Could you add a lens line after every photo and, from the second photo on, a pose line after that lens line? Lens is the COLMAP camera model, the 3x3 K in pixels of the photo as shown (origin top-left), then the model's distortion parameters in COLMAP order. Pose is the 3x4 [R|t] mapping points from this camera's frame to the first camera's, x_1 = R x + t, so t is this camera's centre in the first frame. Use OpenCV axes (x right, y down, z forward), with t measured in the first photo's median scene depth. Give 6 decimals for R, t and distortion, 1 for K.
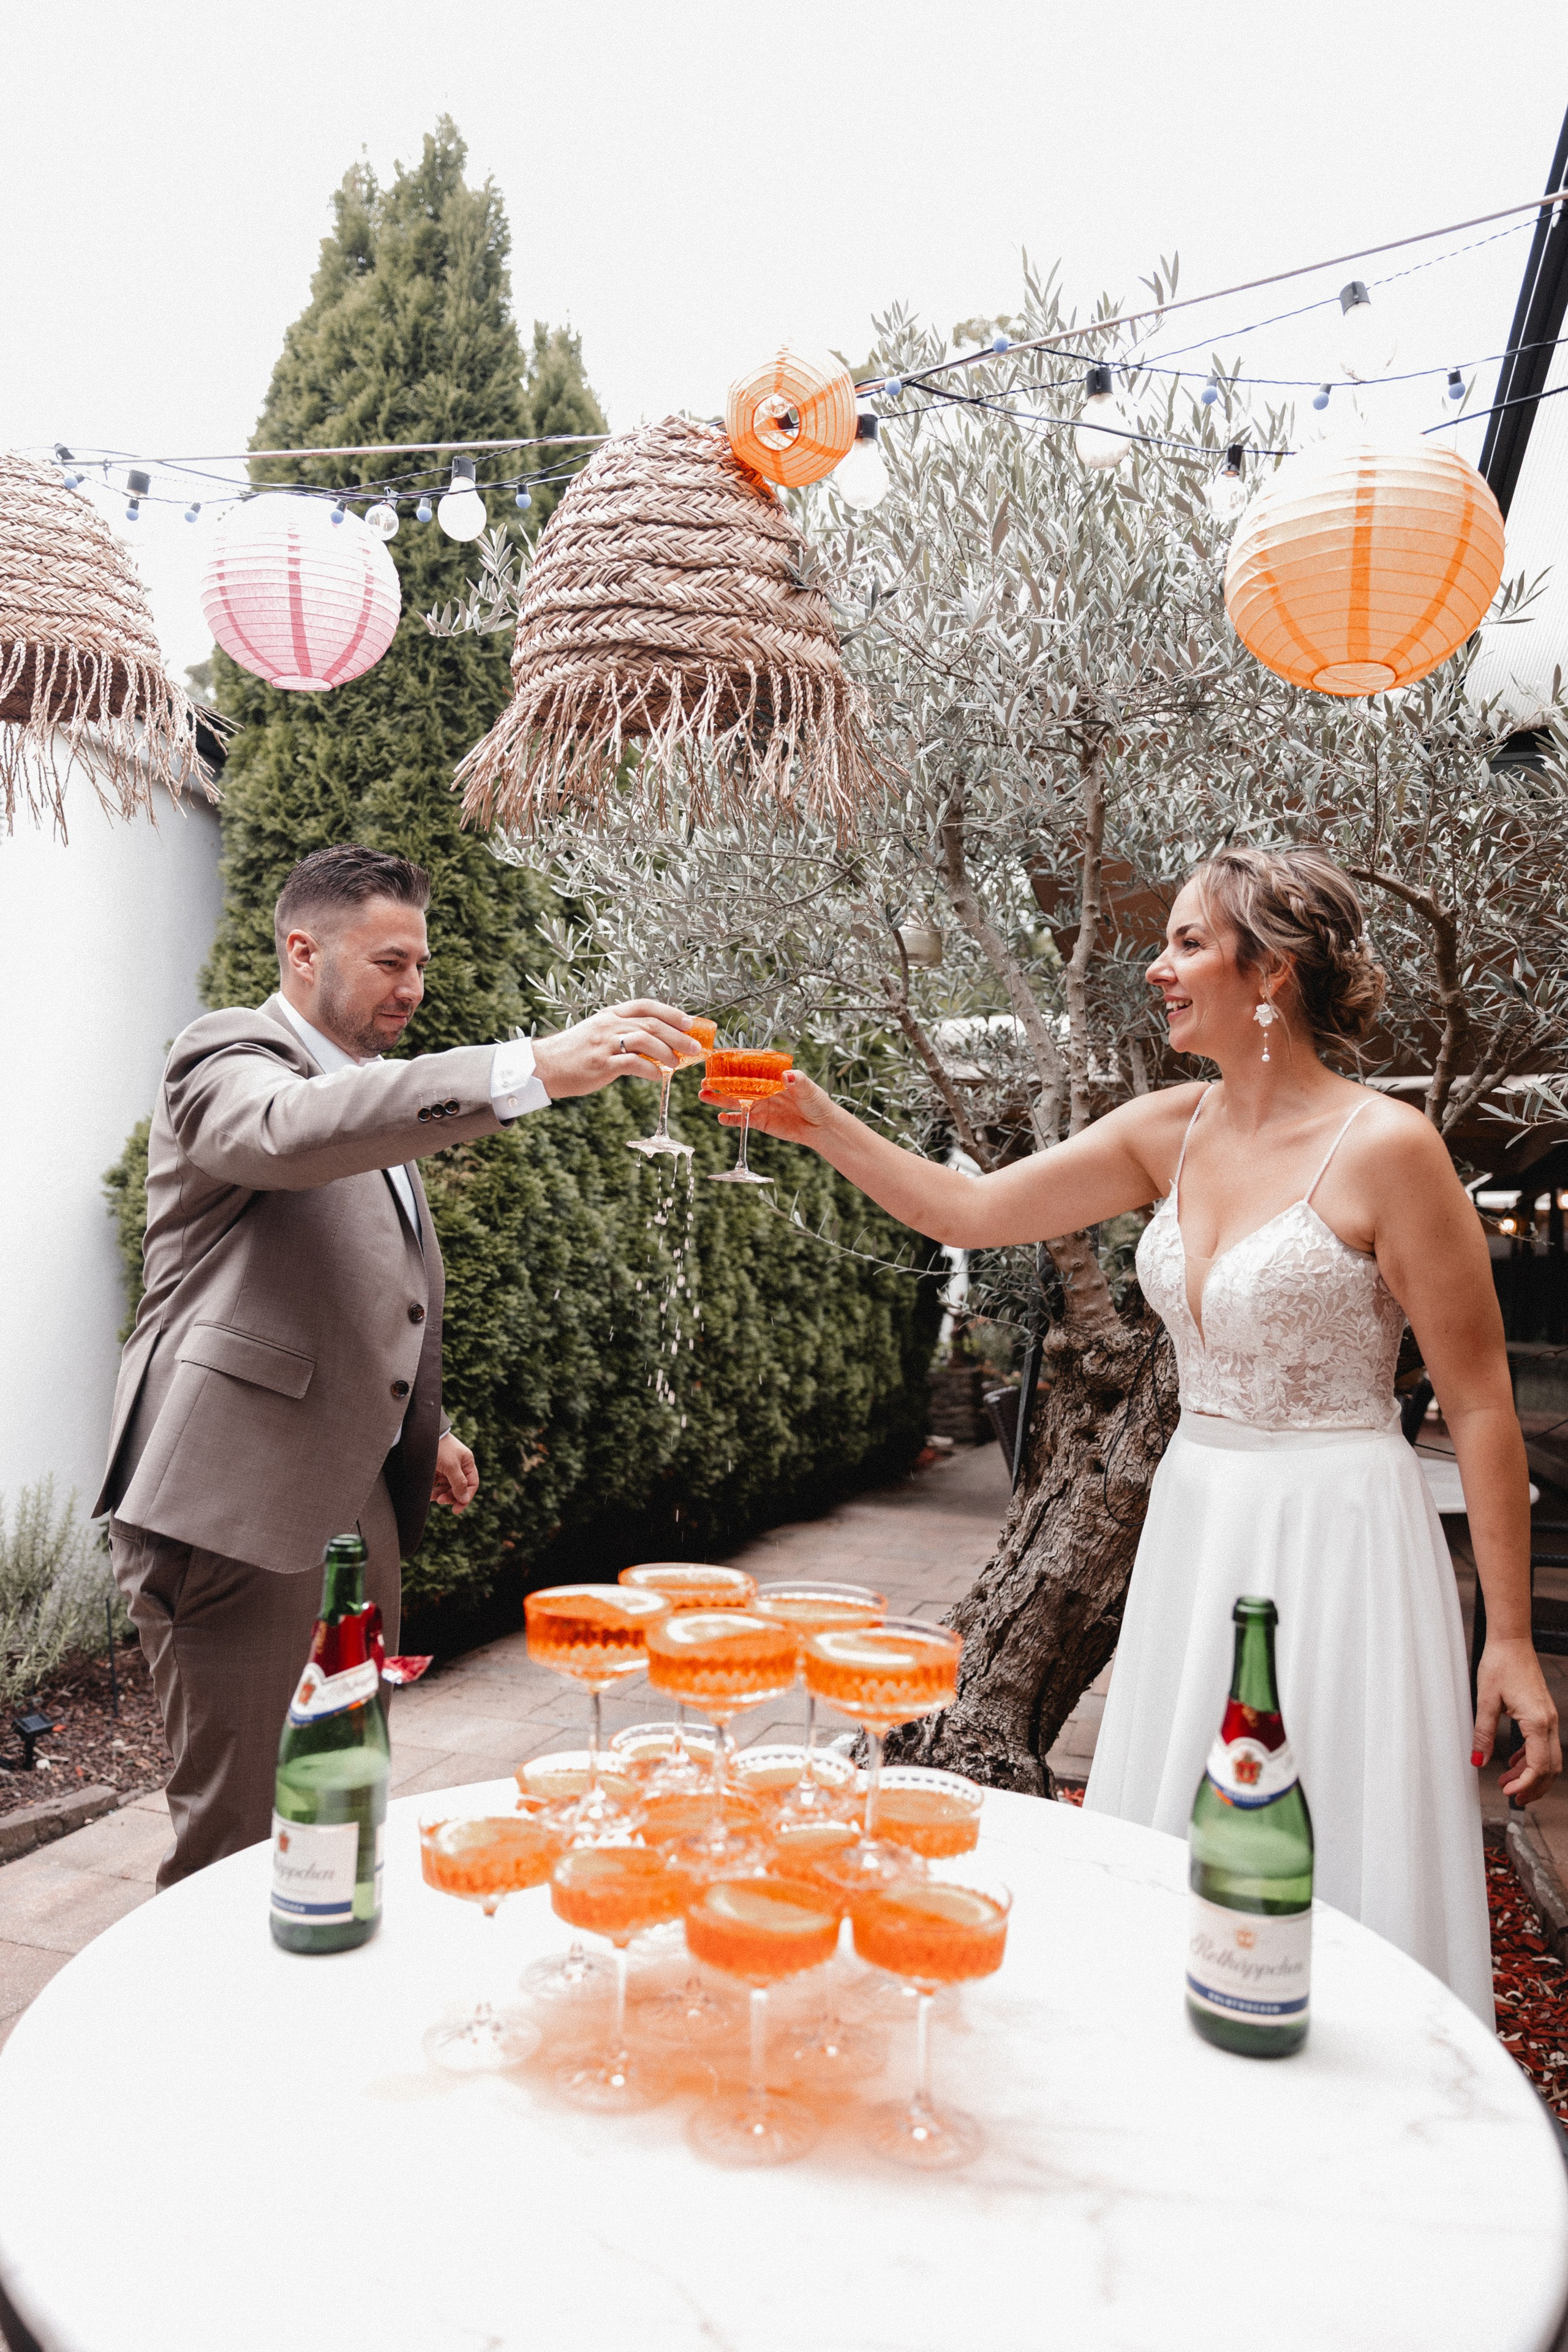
lens RADIAL K [[1506.1, 0, 782.0], [0, 1506.1, 1173.3], [0, 0, 1]] dist [-0.006515, -0.000353]
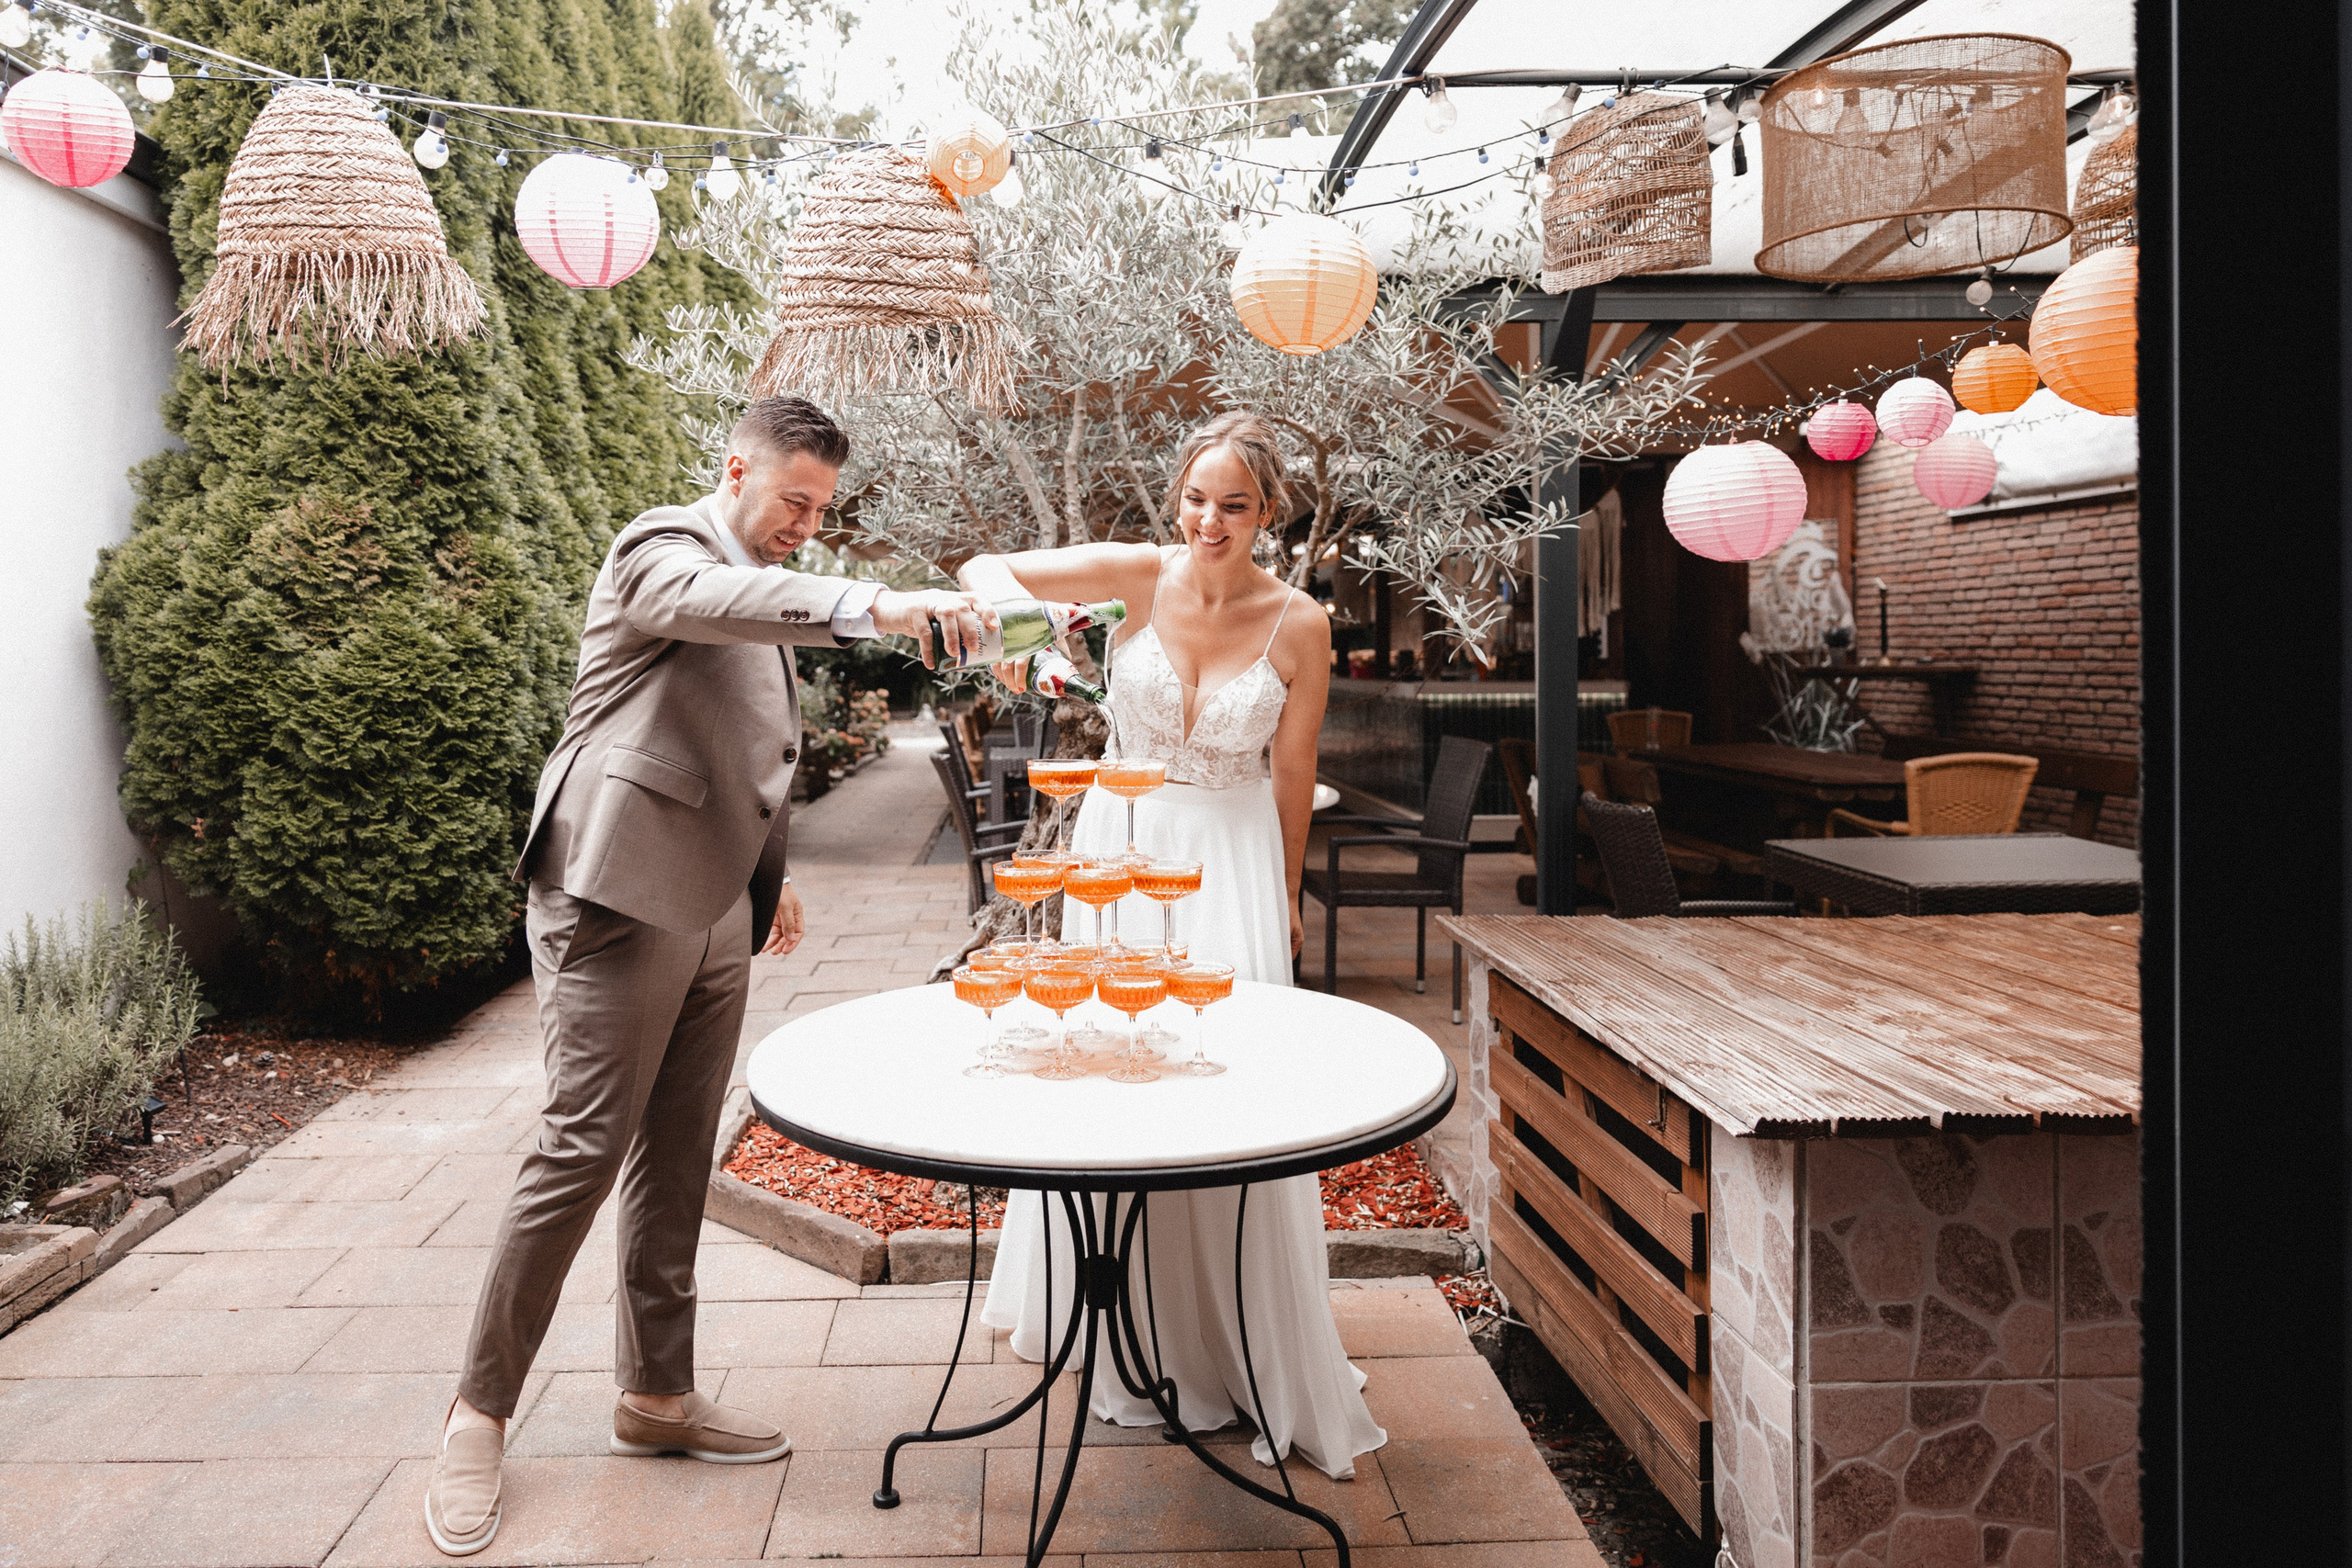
lens RADIAL K [[1517.2, 0, 1057.6], [0, 1517.2, 655.6], [0, 0, 1]] dist [-0.006342, 0.000323]
pose [[0.949696, -0.051293, 0.308943, -0.232771], [0.025450, 0.995874, 0.087109, -0.060972], [-0.312137, -0.074865, 0.947083, -0.320213]]
